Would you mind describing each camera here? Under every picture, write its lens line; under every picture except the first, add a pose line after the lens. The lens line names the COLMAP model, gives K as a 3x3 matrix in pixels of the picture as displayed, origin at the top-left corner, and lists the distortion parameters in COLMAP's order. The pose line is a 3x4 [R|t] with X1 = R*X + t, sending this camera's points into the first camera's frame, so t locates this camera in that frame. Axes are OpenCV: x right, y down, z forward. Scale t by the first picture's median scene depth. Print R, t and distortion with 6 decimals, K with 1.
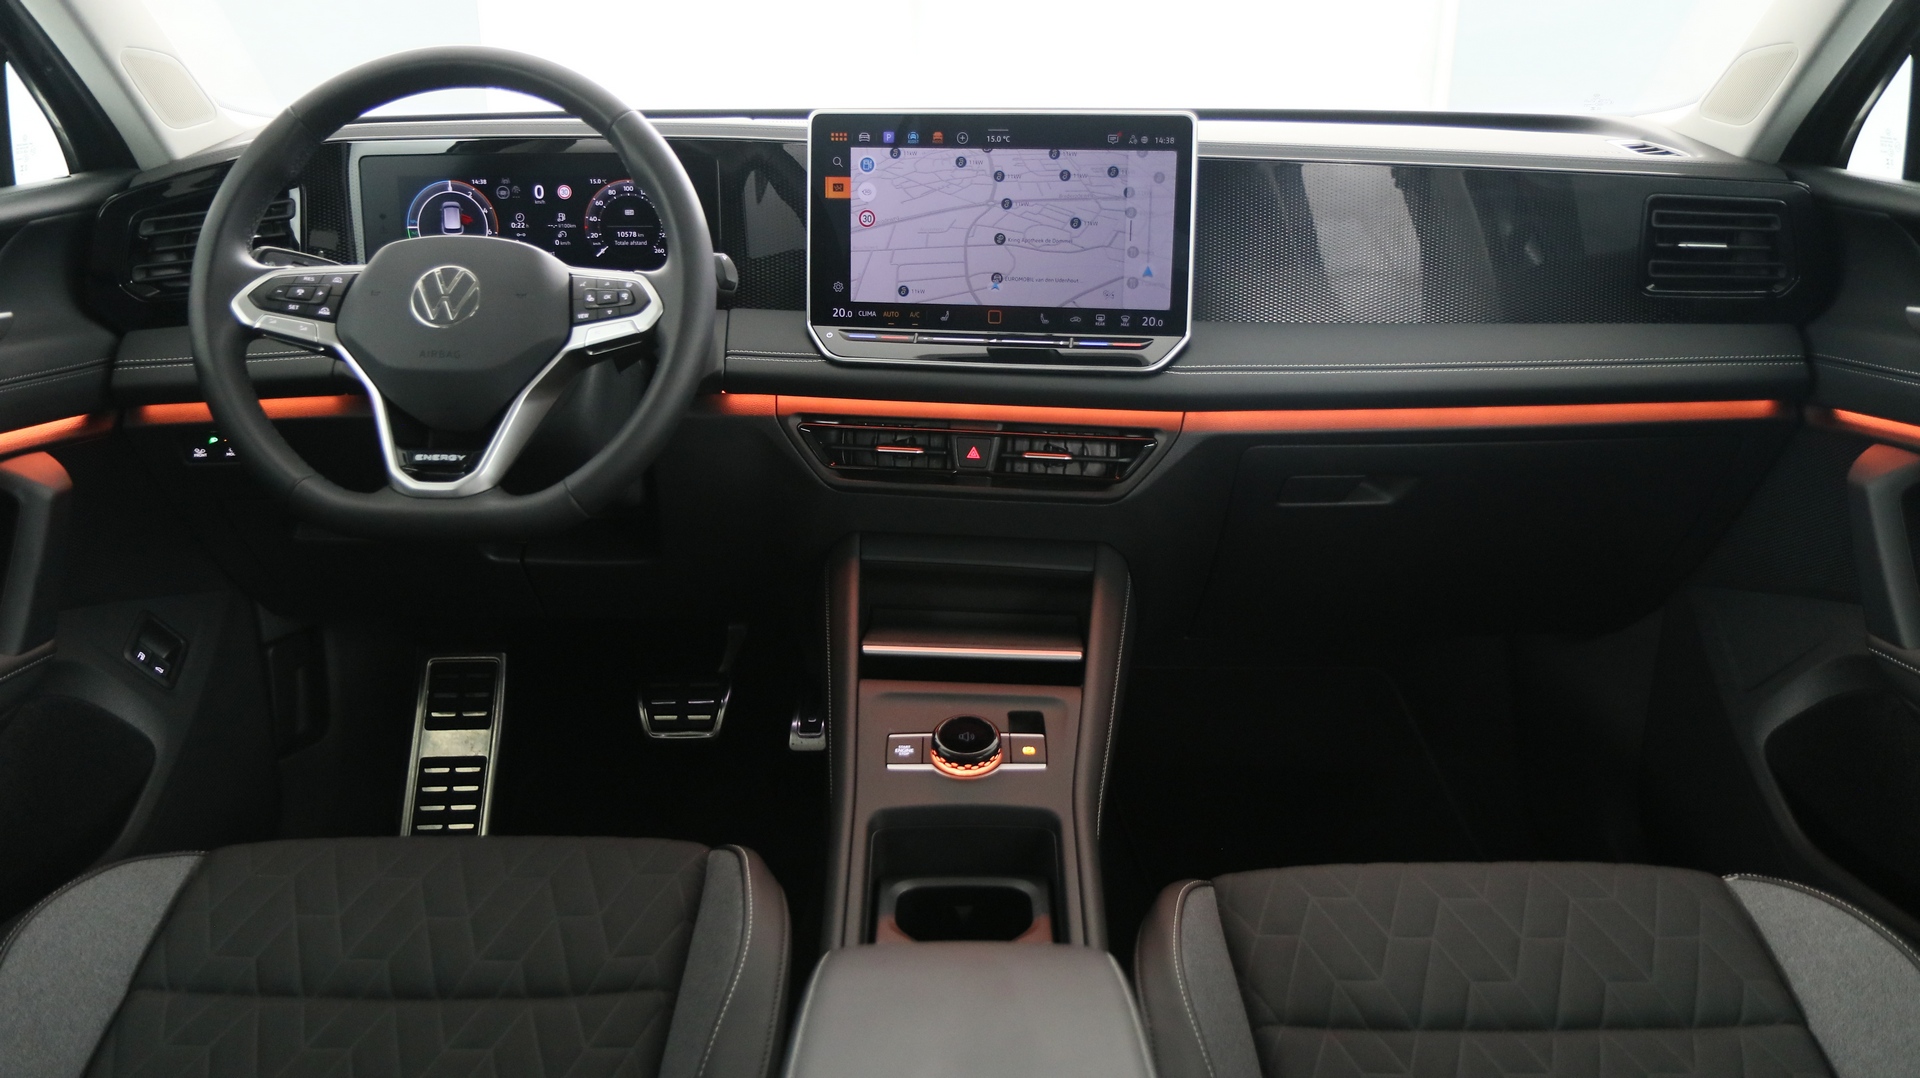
lens RADIAL K [[1462.5, 0, 957.3], [0, 1462.5, 543.1], [0, 0, 1]] dist [-0.022750, 0.019691]
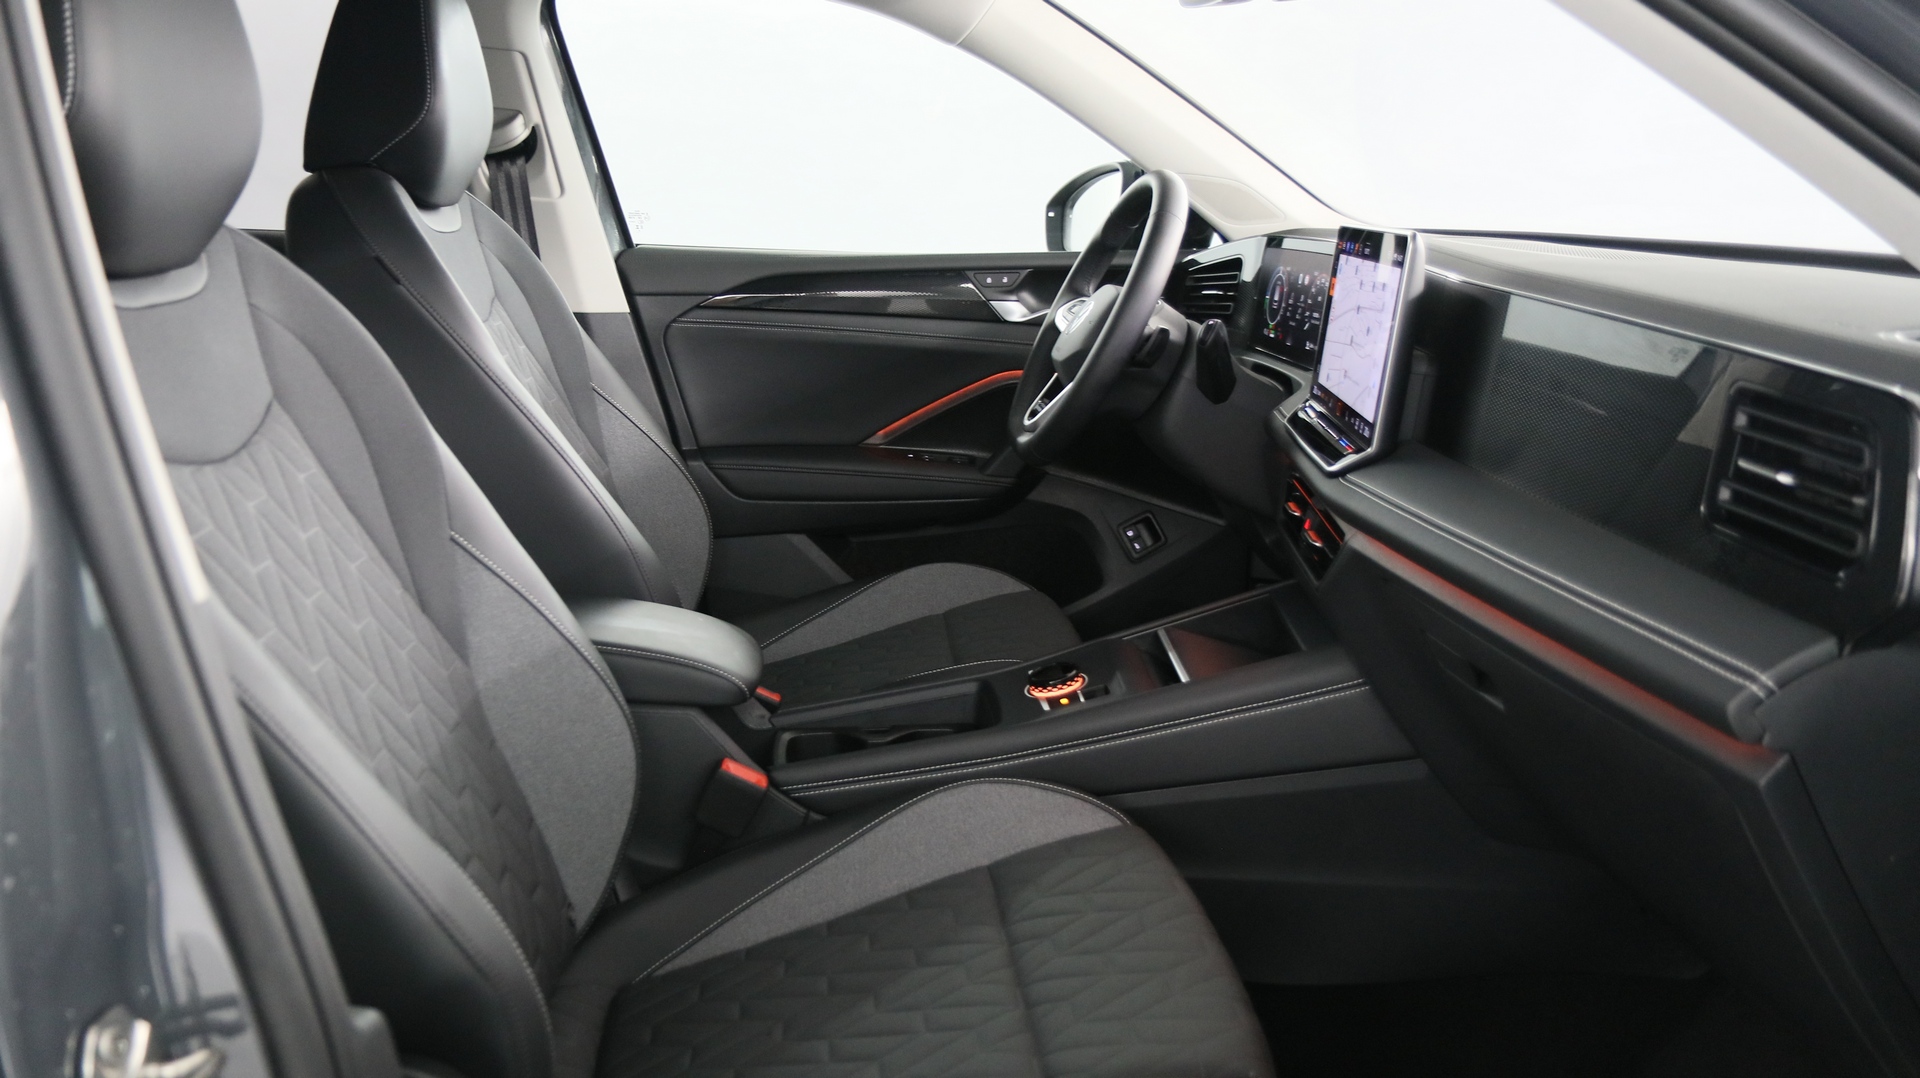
lens RADIAL K [[1462.5, 0, 965.9], [0, 1462.5, 542.4], [0, 0, 1]] dist [-0.022750, 0.019691]
pose [[0.083184, 0.235152, -0.968392, 1.100087], [-0.335156, 0.921754, 0.195038, -0.185048], [0.938483, 0.308339, 0.155488, 0.609258]]
